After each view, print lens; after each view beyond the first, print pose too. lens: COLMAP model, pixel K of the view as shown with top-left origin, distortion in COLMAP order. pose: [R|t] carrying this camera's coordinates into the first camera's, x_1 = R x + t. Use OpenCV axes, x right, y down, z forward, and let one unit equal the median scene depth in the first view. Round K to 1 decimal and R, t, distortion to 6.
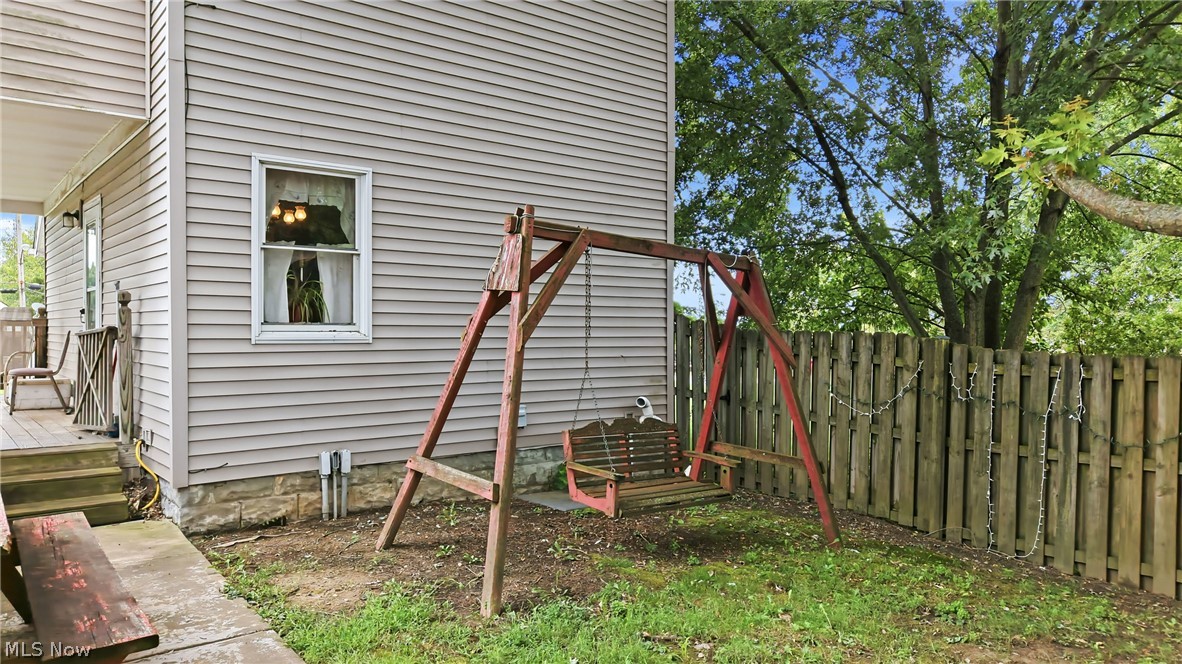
lens RADIAL K [[801.9, 0, 593.6], [0, 801.9, 336.6], [0, 0, 1]] dist [0.031342, -0.078650]
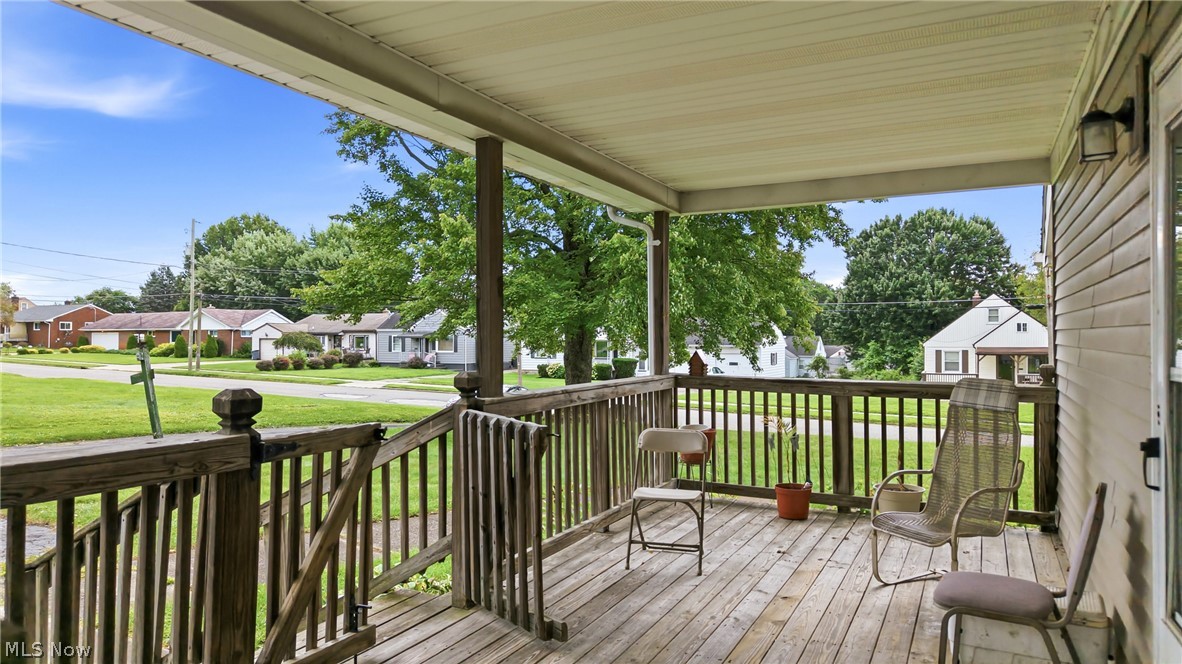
lens RADIAL K [[801.9, 0, 593.6], [0, 801.9, 336.6], [0, 0, 1]] dist [0.031342, -0.078650]
pose [[0.415032, -0.002036, -0.909804, -0.408909], [-0.007405, 0.999957, -0.005615, -0.058744], [0.909776, 0.009068, 0.414999, 0.622265]]
